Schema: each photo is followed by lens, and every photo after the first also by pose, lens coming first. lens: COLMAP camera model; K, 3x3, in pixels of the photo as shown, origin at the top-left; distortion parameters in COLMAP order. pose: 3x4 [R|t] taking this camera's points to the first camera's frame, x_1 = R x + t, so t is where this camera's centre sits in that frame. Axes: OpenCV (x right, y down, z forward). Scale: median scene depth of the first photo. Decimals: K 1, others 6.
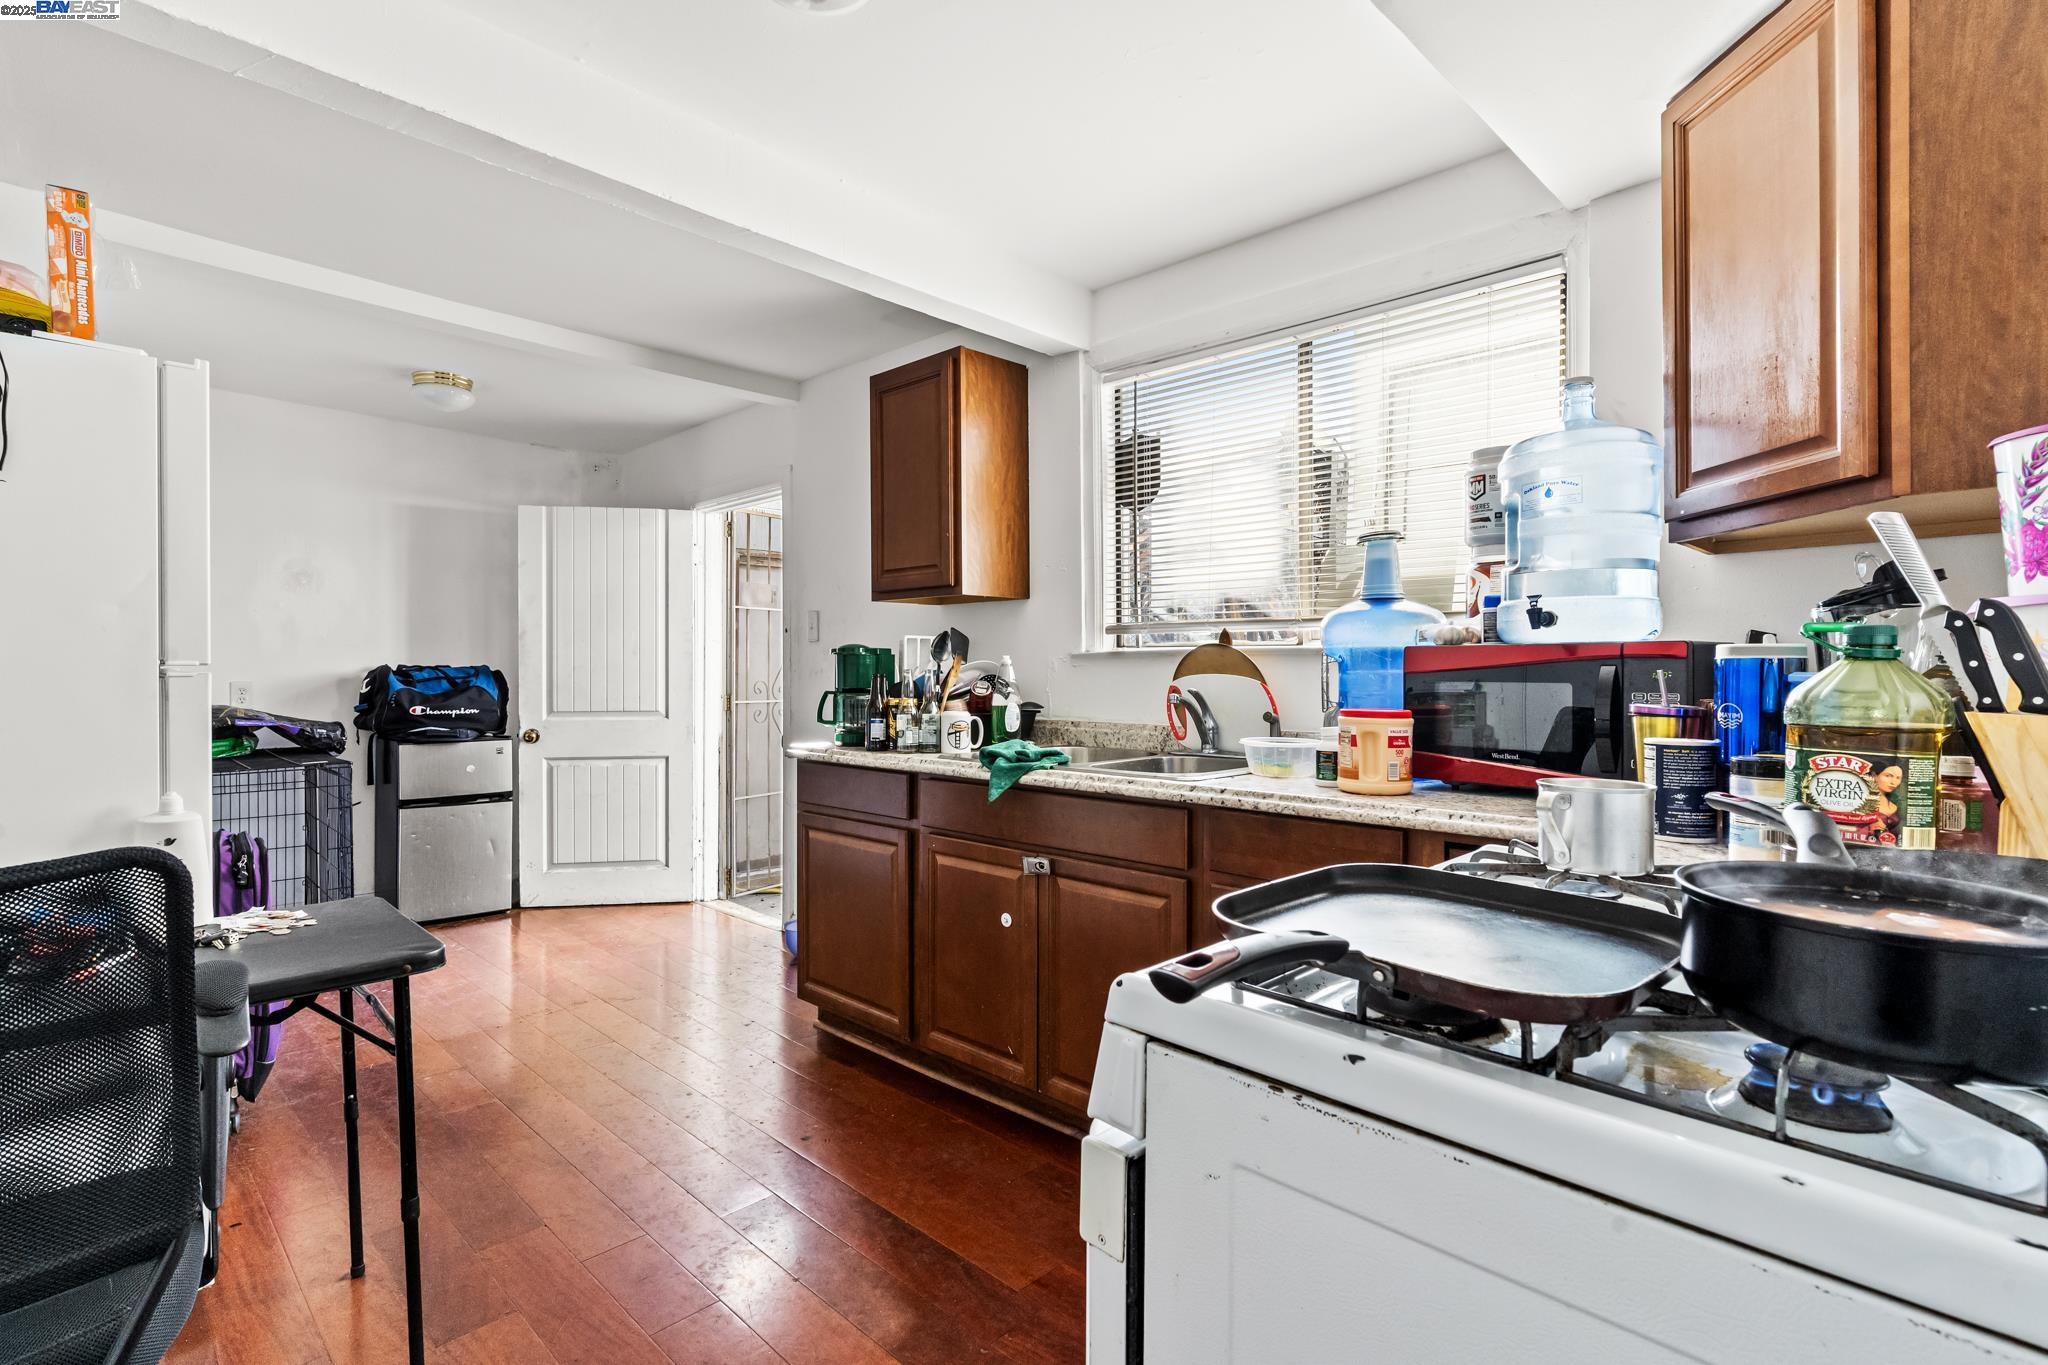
lens RADIAL K [[972.7, 0, 1031.5], [0, 972.7, 670.3], [0, 0, 1]] dist [-0.001773, -0.000086]
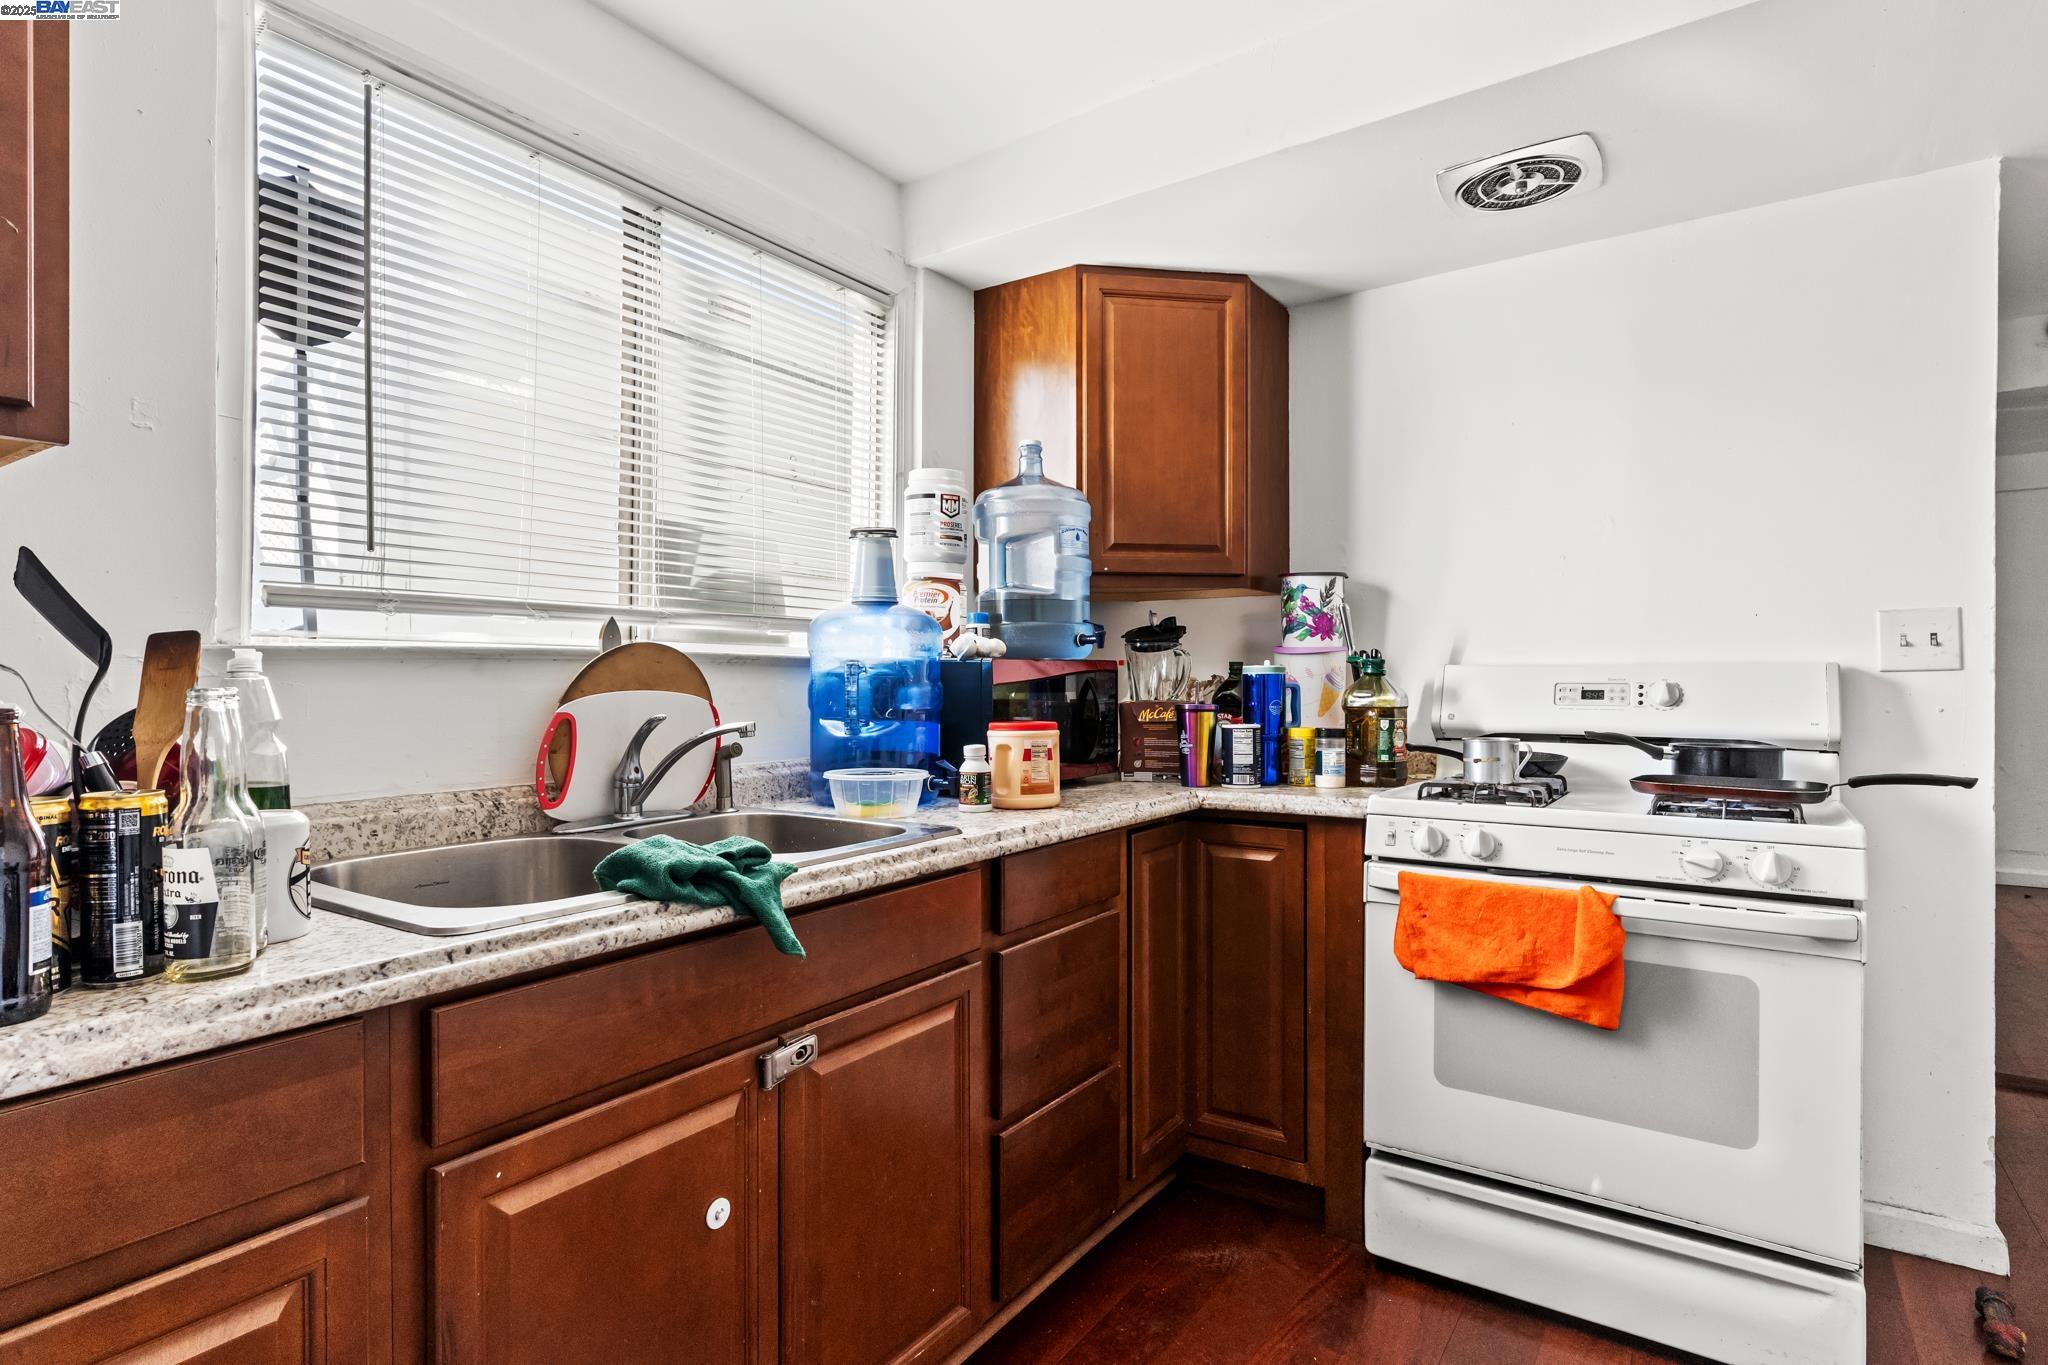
lens RADIAL K [[1048.1, 0, 1021.1], [0, 1048.1, 678.7], [0, 0, 1]] dist [-0.009965, 0.000448]
pose [[-0.155236, -0.000492, 0.987877, -0.508462], [0.003838, 0.999992, 0.001101, -0.004107], [-0.987870, 0.003963, -0.155232, 0.857323]]
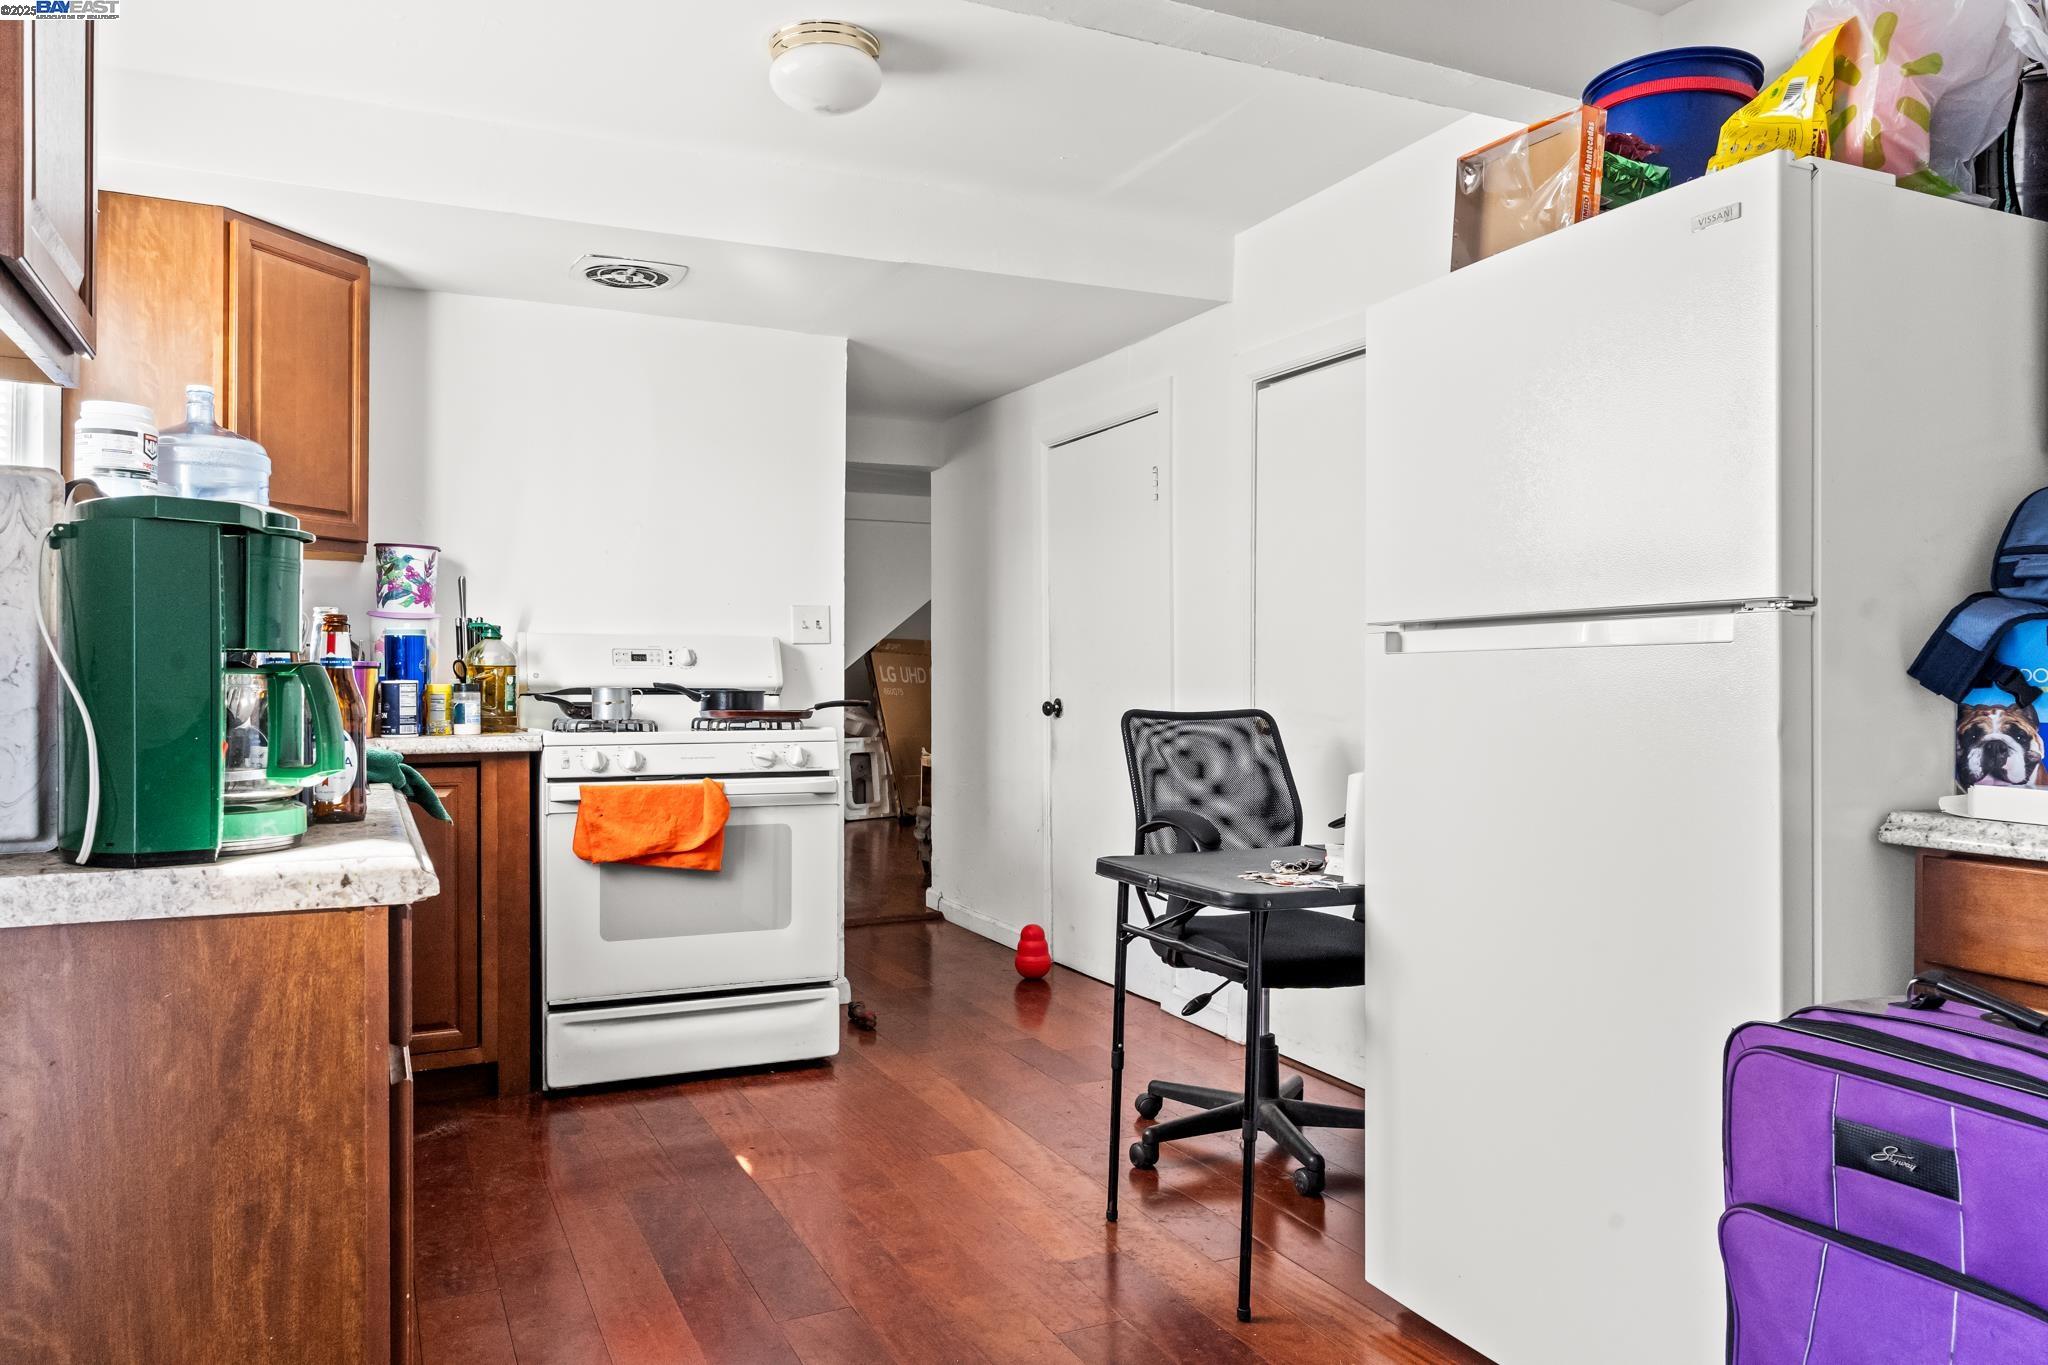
lens RADIAL K [[1387.5, 0, 1021.3], [0, 1387.5, 679.9], [0, 0, 1]] dist [-0.002928, 0.002488]
pose [[-0.940572, -0.006147, 0.339537, -0.647381], [-0.004182, 0.999970, 0.006518, 0.024729], [-0.339567, 0.004710, -0.940570, 1.557381]]
